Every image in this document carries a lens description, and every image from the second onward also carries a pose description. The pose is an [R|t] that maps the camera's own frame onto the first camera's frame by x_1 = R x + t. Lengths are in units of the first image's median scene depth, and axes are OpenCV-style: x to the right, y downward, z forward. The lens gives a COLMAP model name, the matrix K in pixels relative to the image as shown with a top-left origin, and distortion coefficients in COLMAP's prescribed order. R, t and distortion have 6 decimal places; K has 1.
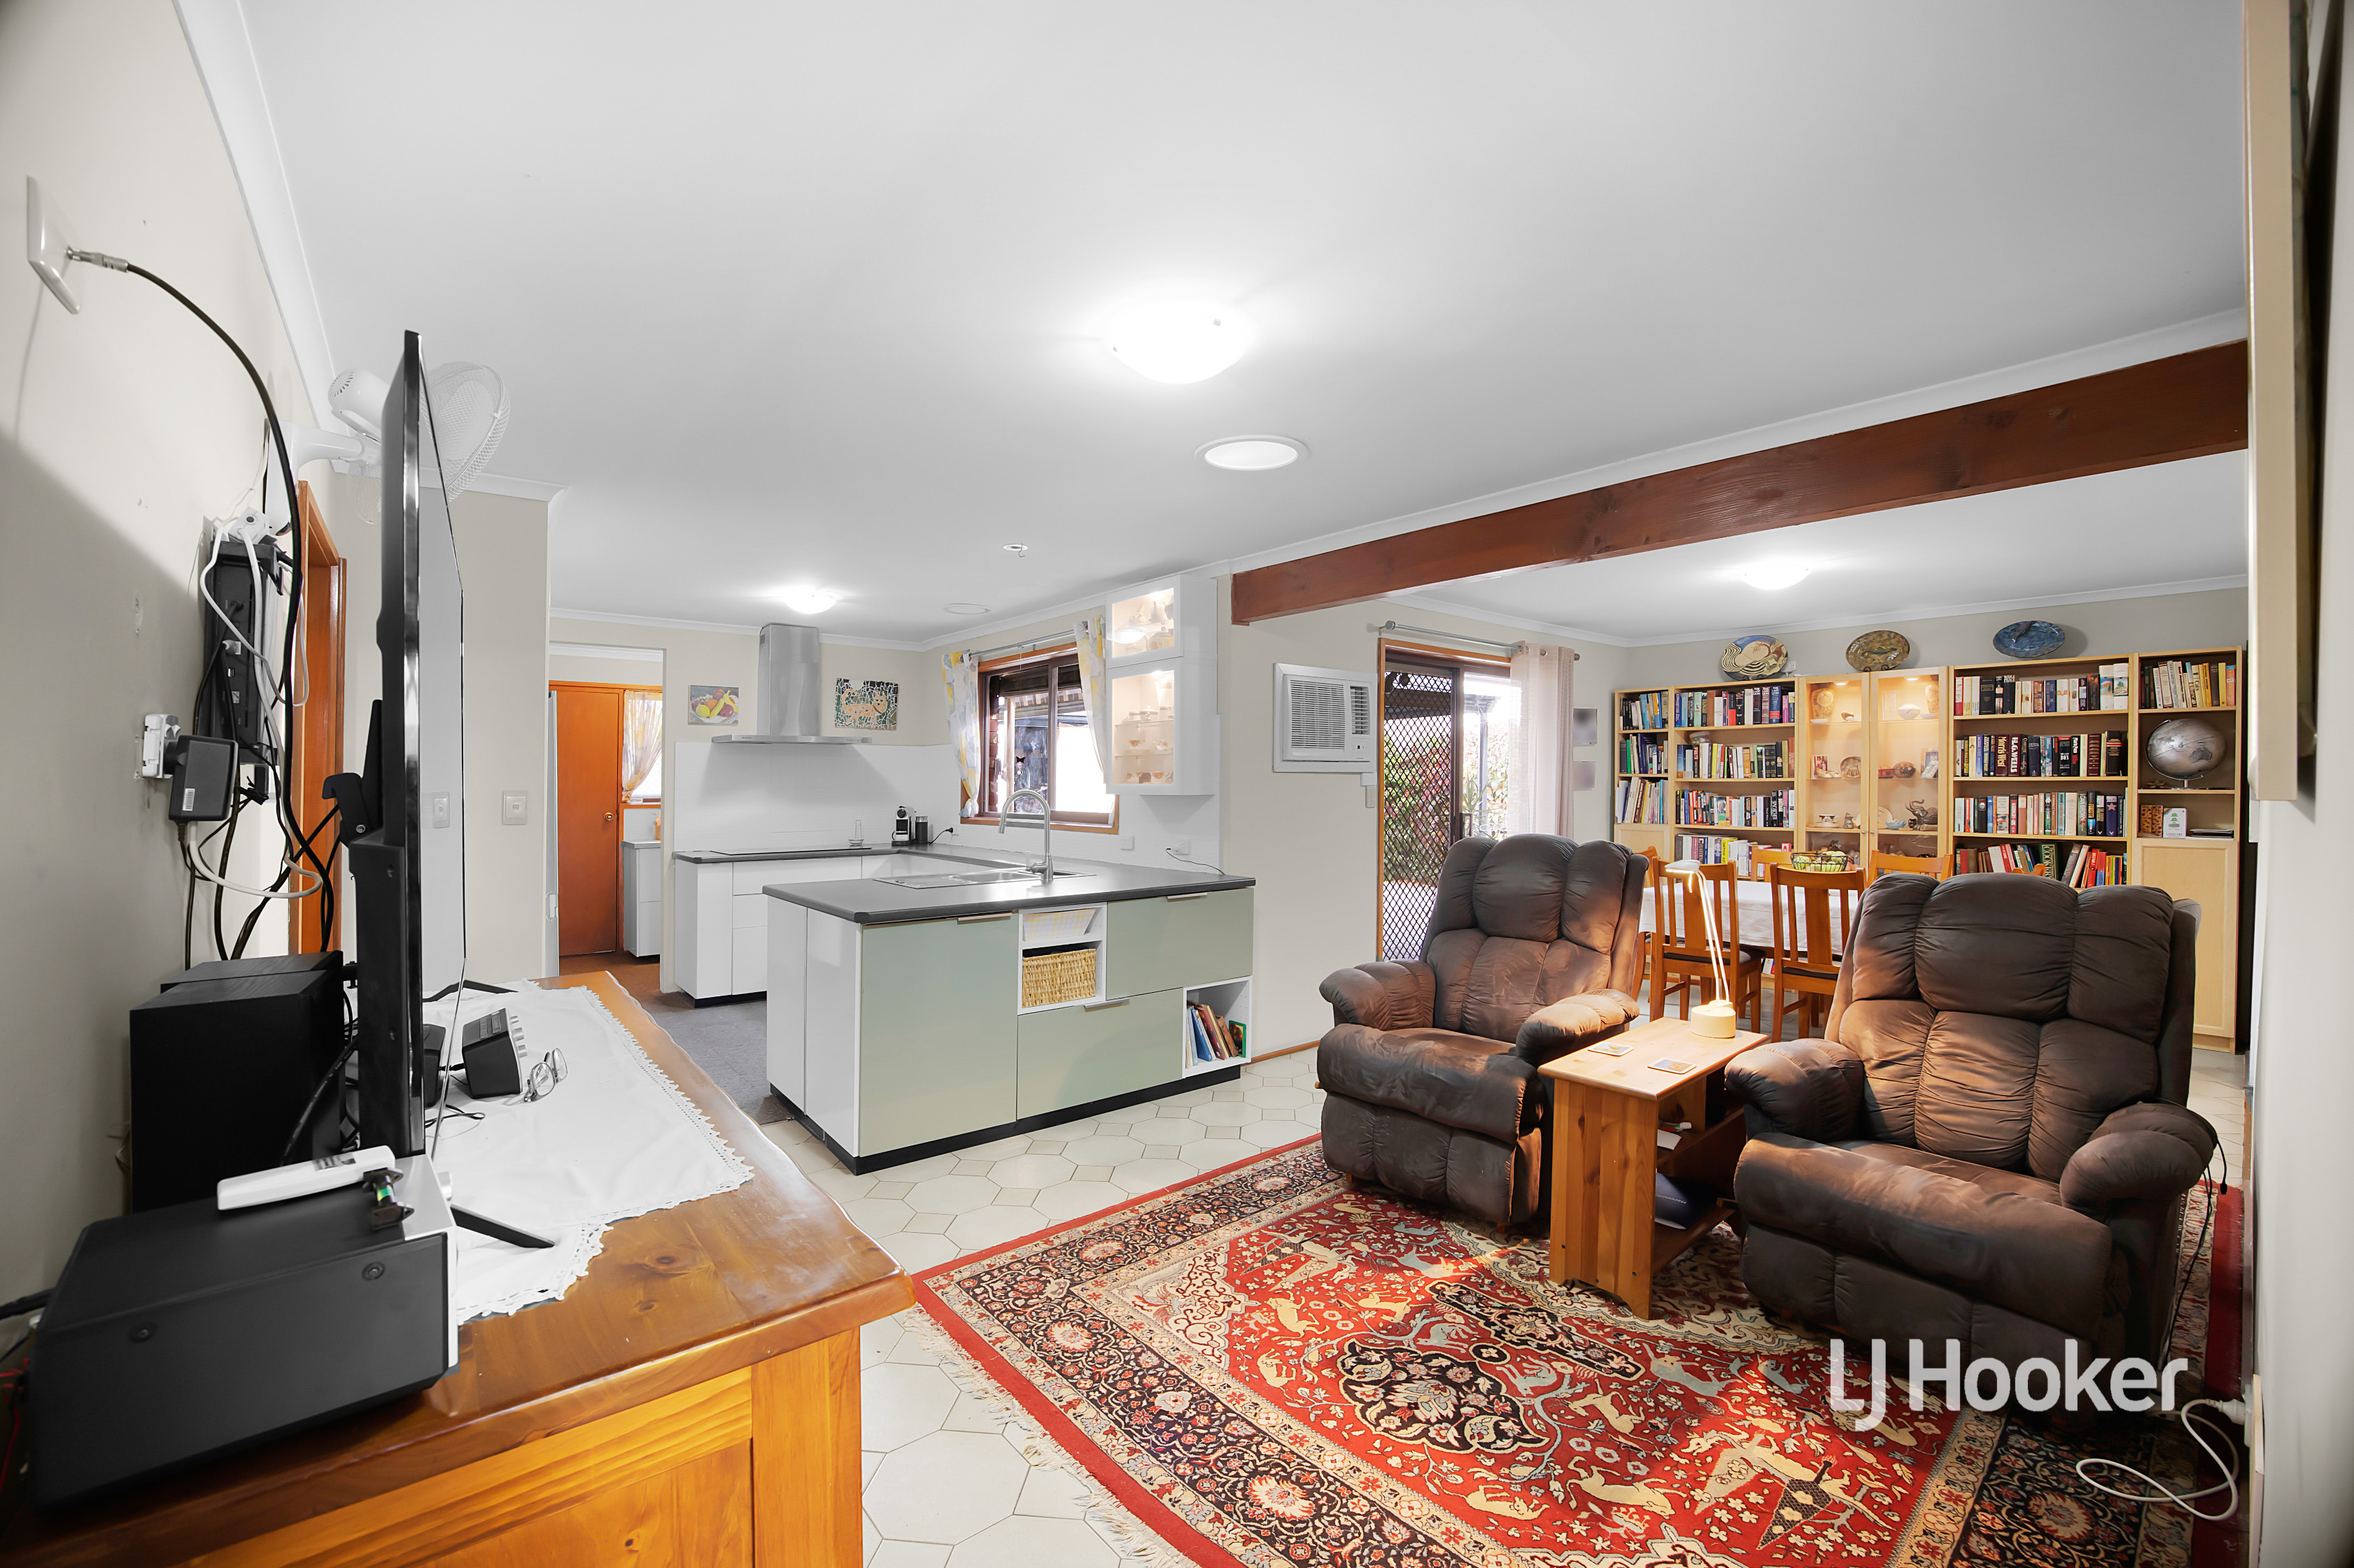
lens RADIAL K [[925.8, 0, 1177.0], [0, 925.8, 784.0], [0, 0, 1]] dist [-0.037852, 0.000364]
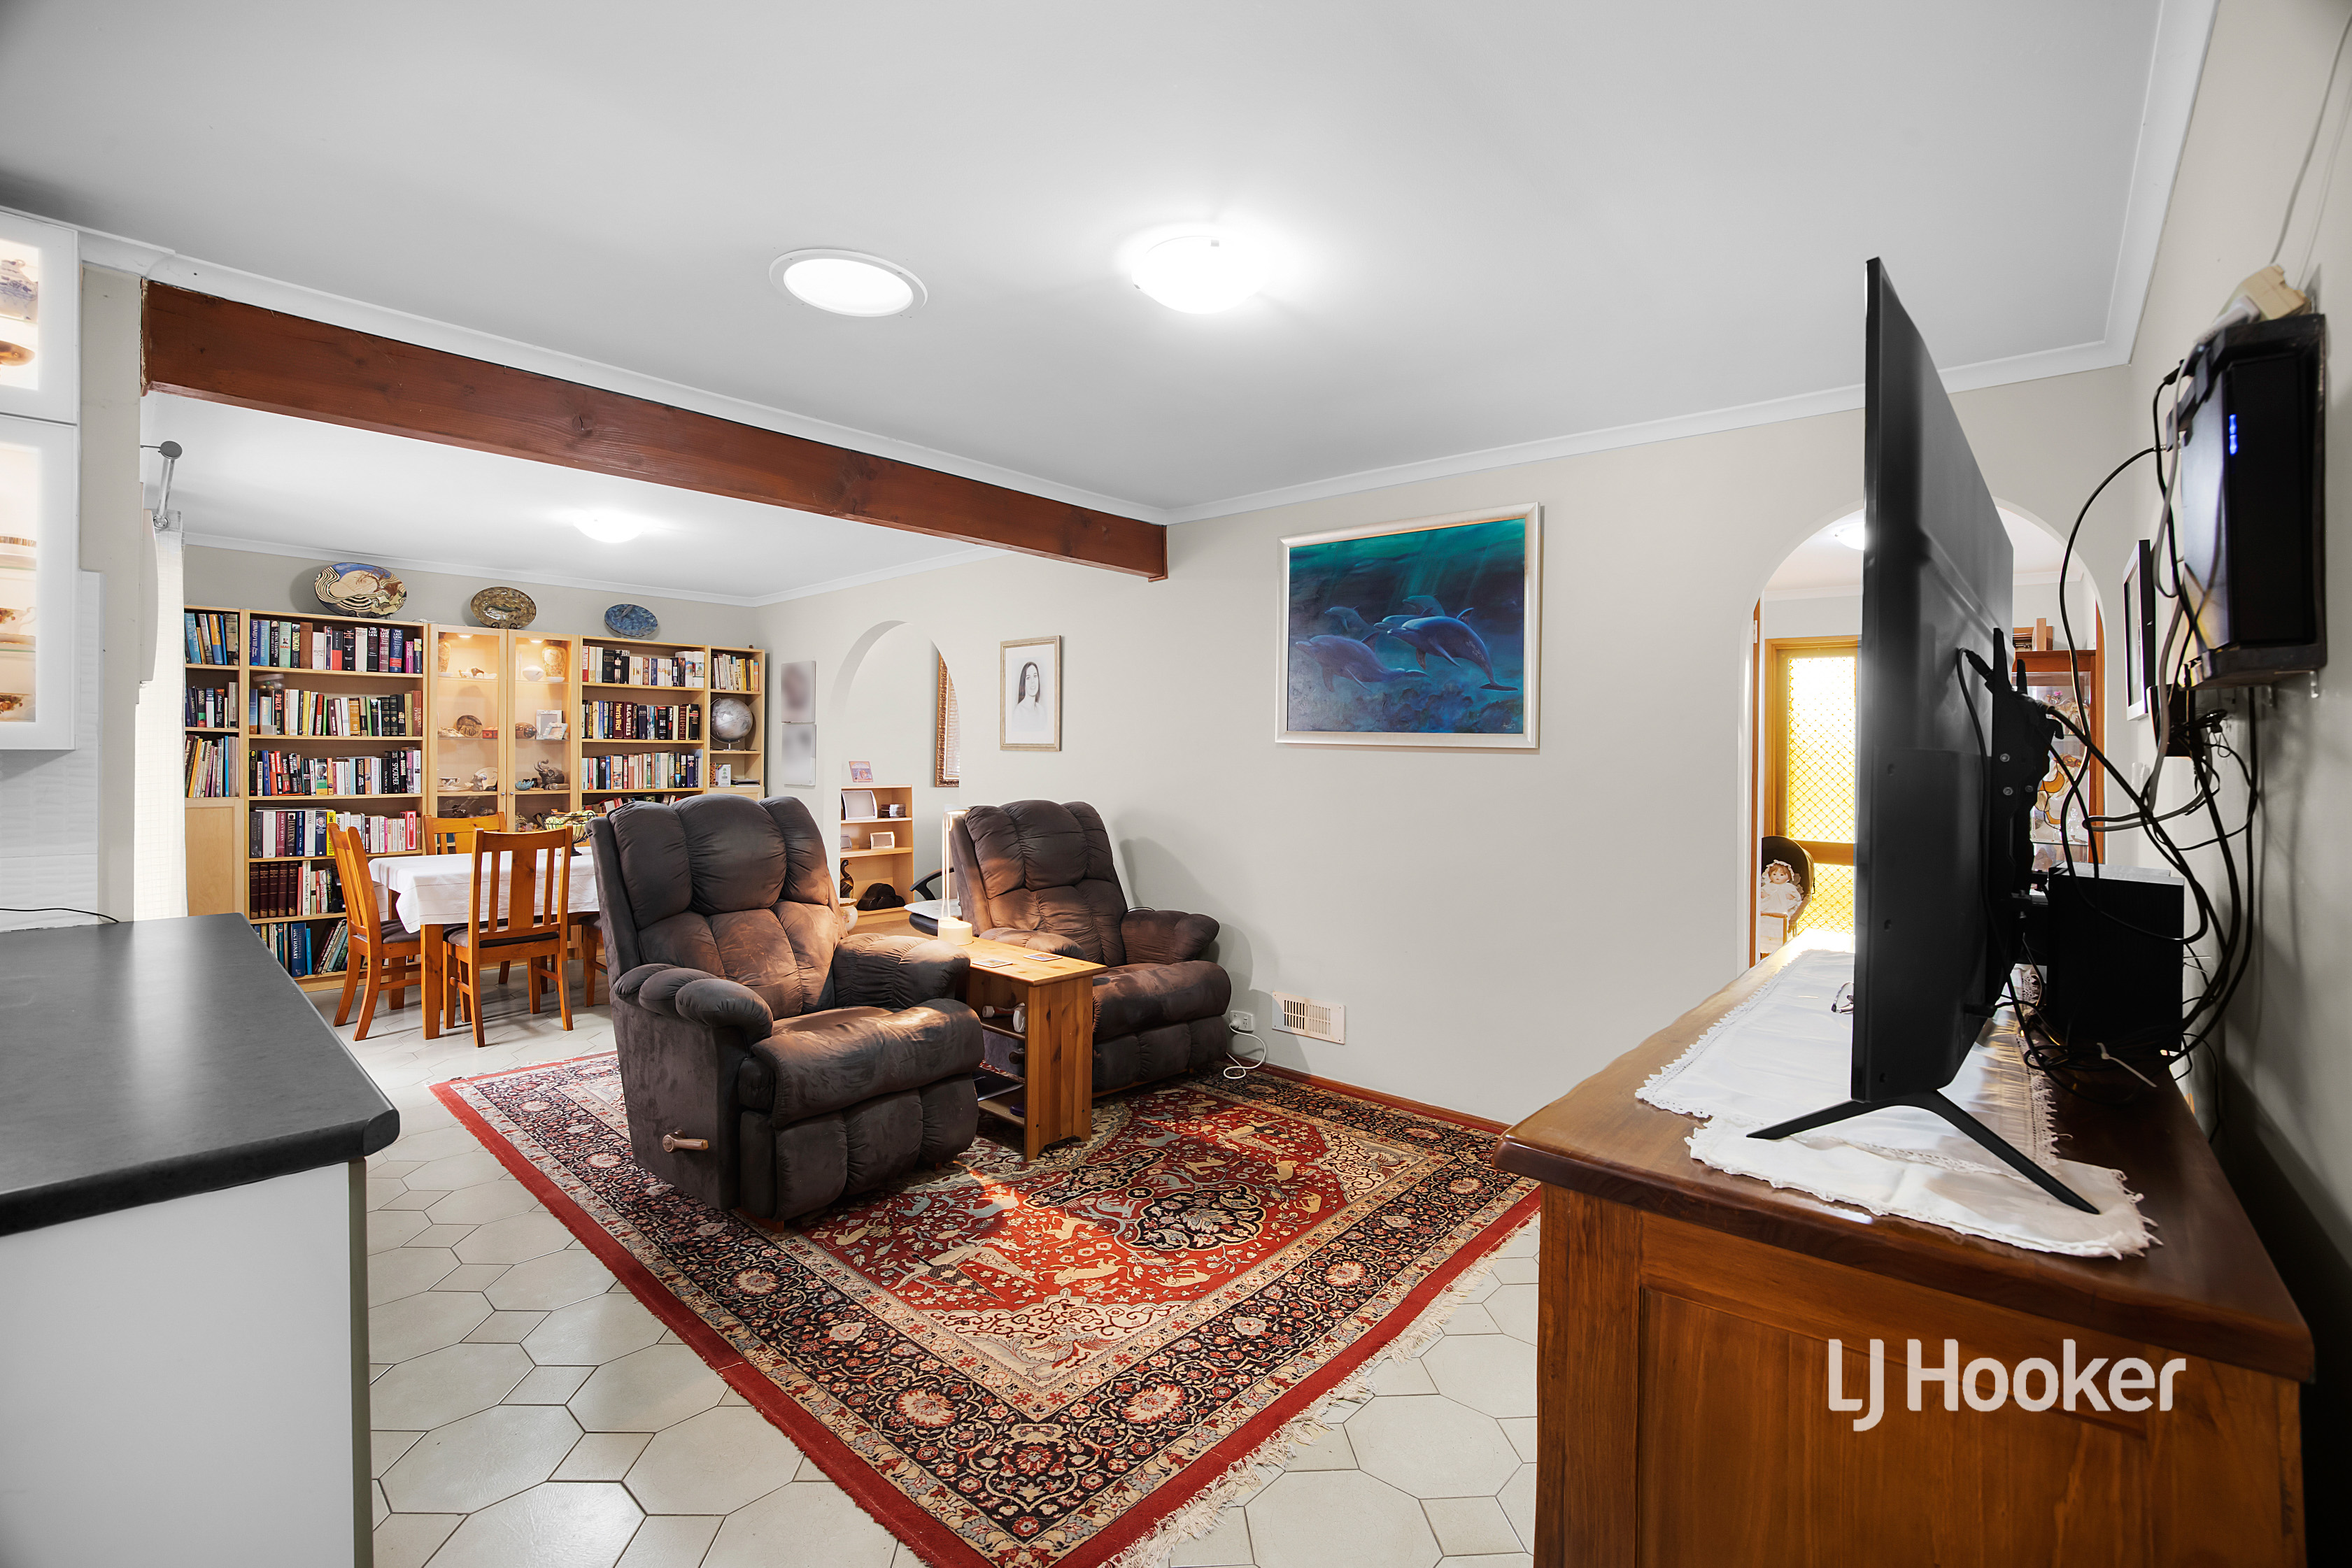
lens RADIAL K [[991.6, 0, 1176.0], [0, 991.6, 784.0], [0, 0, 1]] dist [-0.034178, 0.000169]
pose [[-0.099843, -0.026328, 0.994655, -0.407269], [-0.004542, 0.999652, 0.026005, 0.014121], [-0.994993, -0.001921, -0.099928, 0.449373]]
